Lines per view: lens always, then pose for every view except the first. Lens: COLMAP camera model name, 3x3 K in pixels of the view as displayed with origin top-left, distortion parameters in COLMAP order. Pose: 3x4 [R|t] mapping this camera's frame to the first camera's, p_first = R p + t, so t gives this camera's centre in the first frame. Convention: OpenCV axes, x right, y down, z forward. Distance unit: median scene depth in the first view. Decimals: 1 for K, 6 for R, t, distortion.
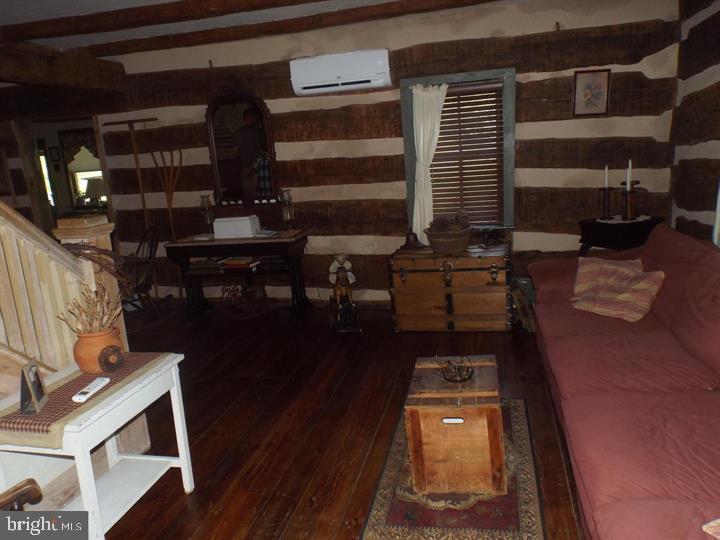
lens RADIAL K [[541.2, 0, 359.2], [0, 541.2, 271.4], [0, 0, 1]] dist [0.023012, -0.007559]
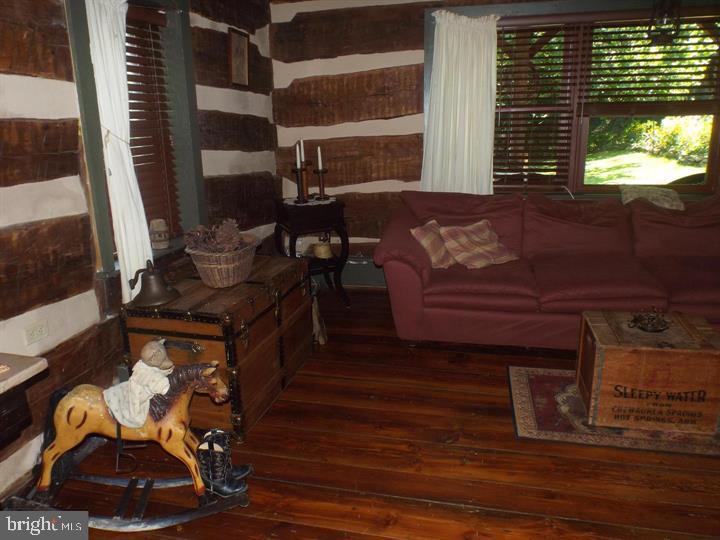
lens RADIAL K [[541.2, 0, 359.5], [0, 541.2, 268.5], [0, 0, 1]] dist [0.023012, -0.007559]
pose [[0.003012, -0.198394, 0.980118, -0.390916], [0.239988, 0.951622, 0.191889, -0.121151], [-0.970771, 0.234639, 0.050479, 0.743634]]
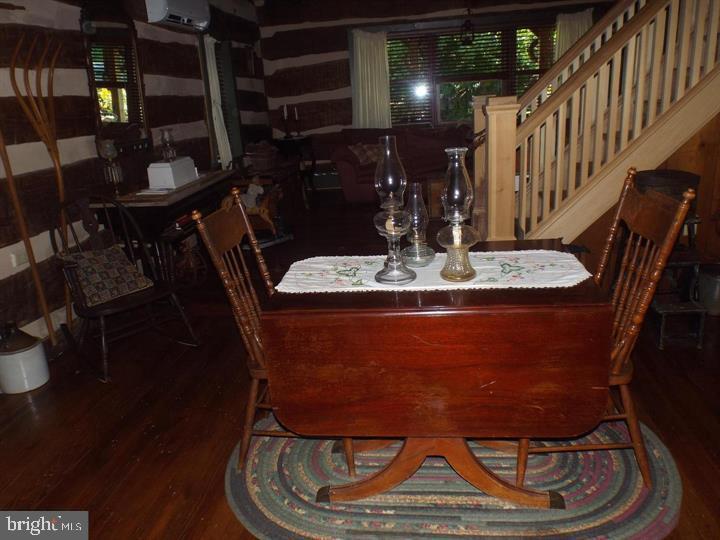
lens RADIAL K [[541.2, 0, 359.6], [0, 541.2, 269.8], [0, 0, 1]] dist [0.023012, -0.007559]
pose [[-0.106110, -0.238424, 0.965347, -1.082305], [0.289746, 0.921284, 0.259390, -0.080059], [-0.951203, 0.307229, -0.028674, 0.809813]]
